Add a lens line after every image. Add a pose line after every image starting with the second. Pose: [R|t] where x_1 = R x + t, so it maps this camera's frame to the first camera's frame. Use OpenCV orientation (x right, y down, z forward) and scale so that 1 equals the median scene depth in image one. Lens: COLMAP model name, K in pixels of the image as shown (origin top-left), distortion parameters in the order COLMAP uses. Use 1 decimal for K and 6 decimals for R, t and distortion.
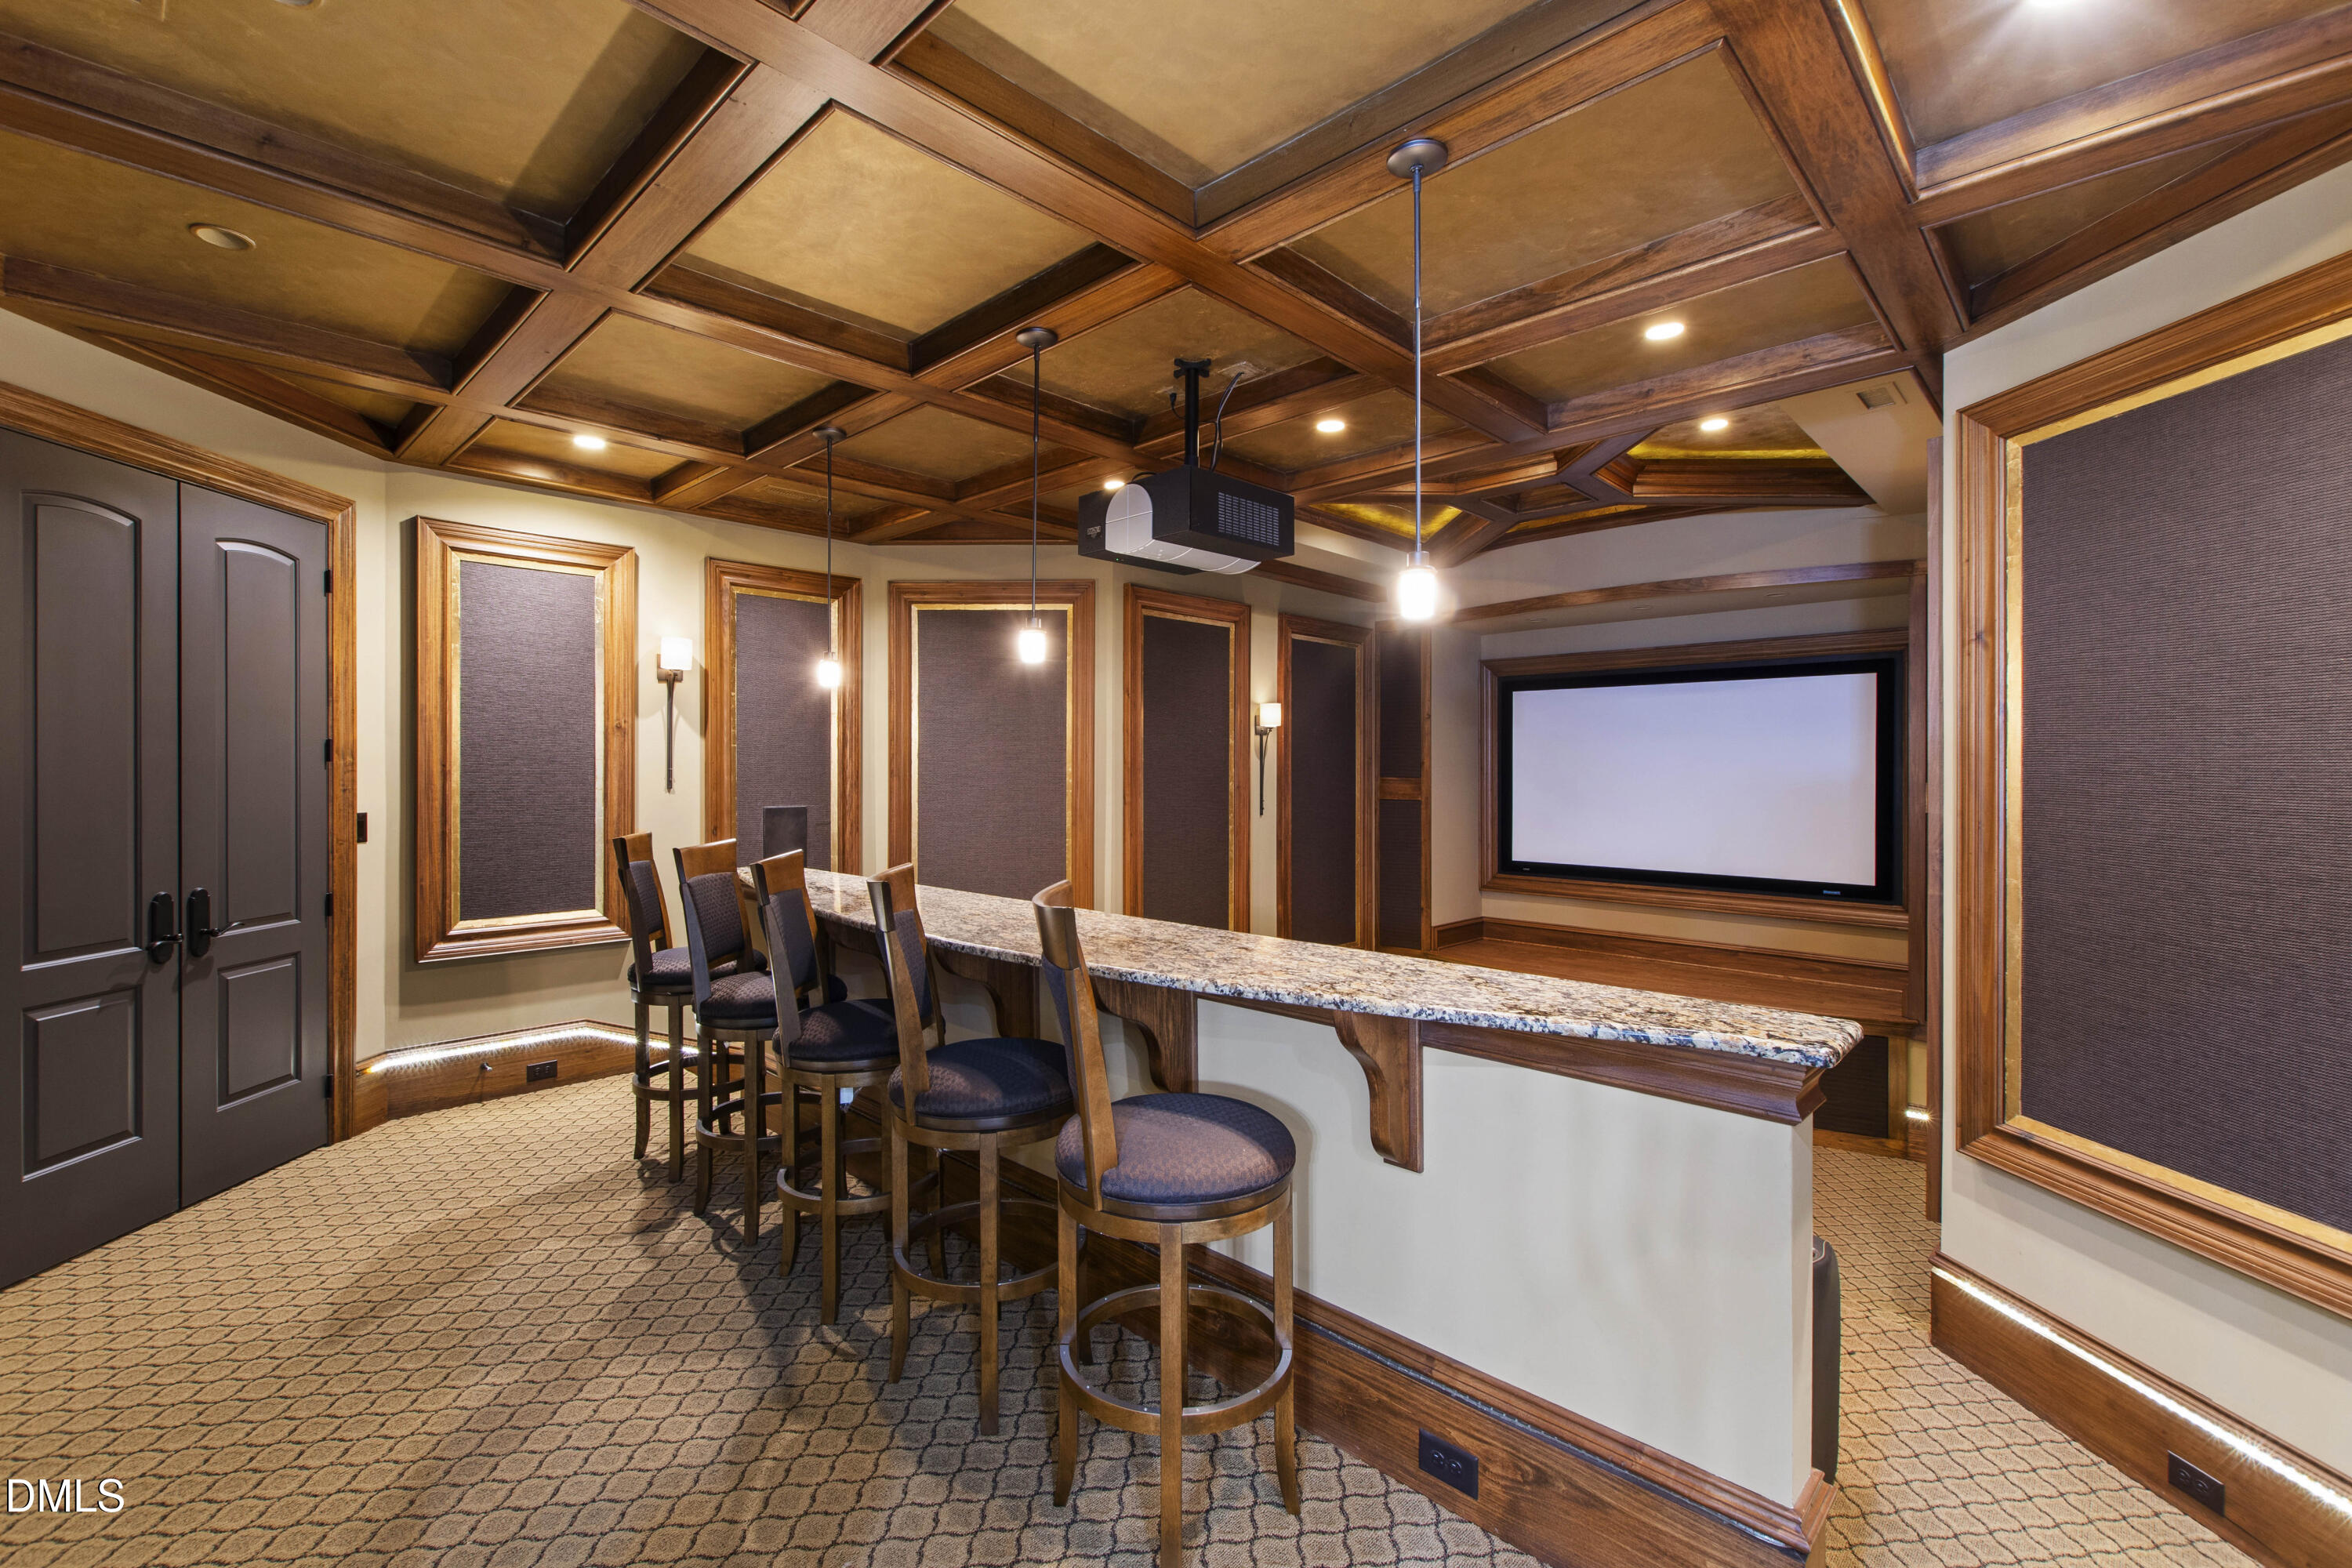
lens RADIAL K [[1045.7, 0, 1161.3], [0, 1045.7, 772.0], [0, 0, 1]] dist [-0.004763, -0.000116]
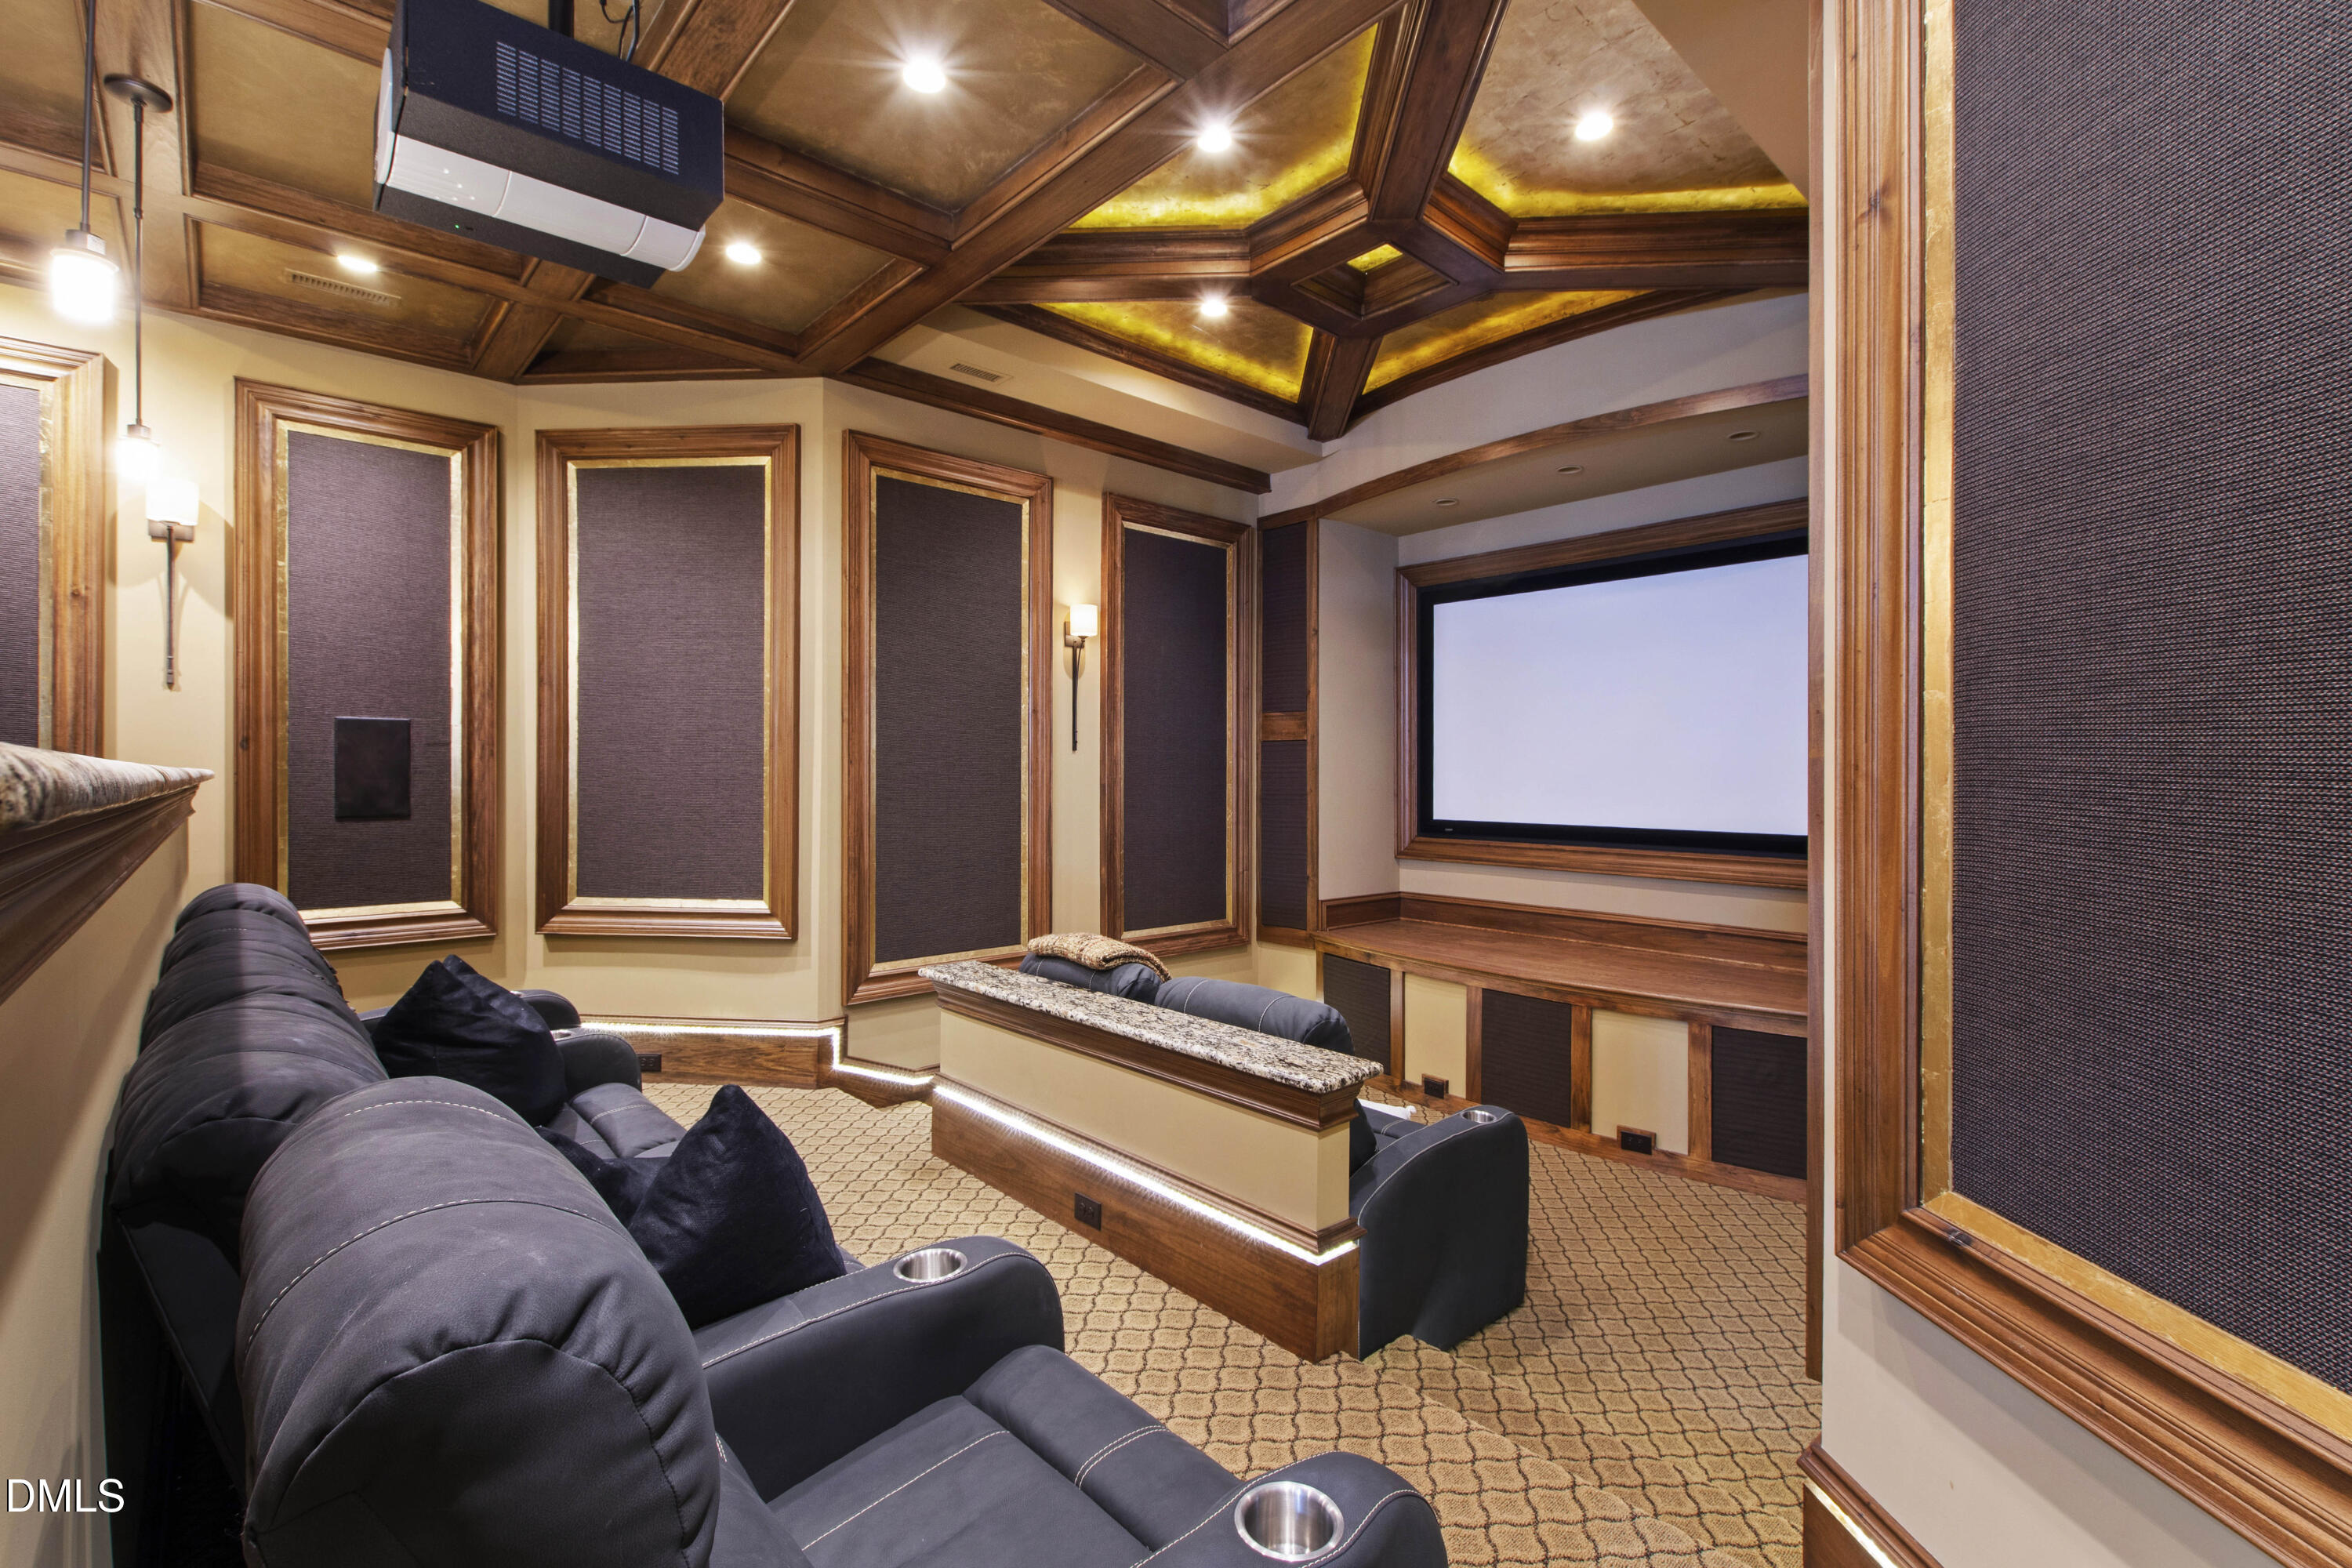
lens RADIAL K [[1045.7, 0, 1196.6], [0, 1045.7, 783.7], [0, 0, 1]] dist [-0.004763, -0.000116]
pose [[0.998161, 0.000820, -0.060618, 0.268271], [-0.000882, 0.999999, -0.000995, 0.076633], [0.060617, 0.001047, 0.998161, 0.266647]]
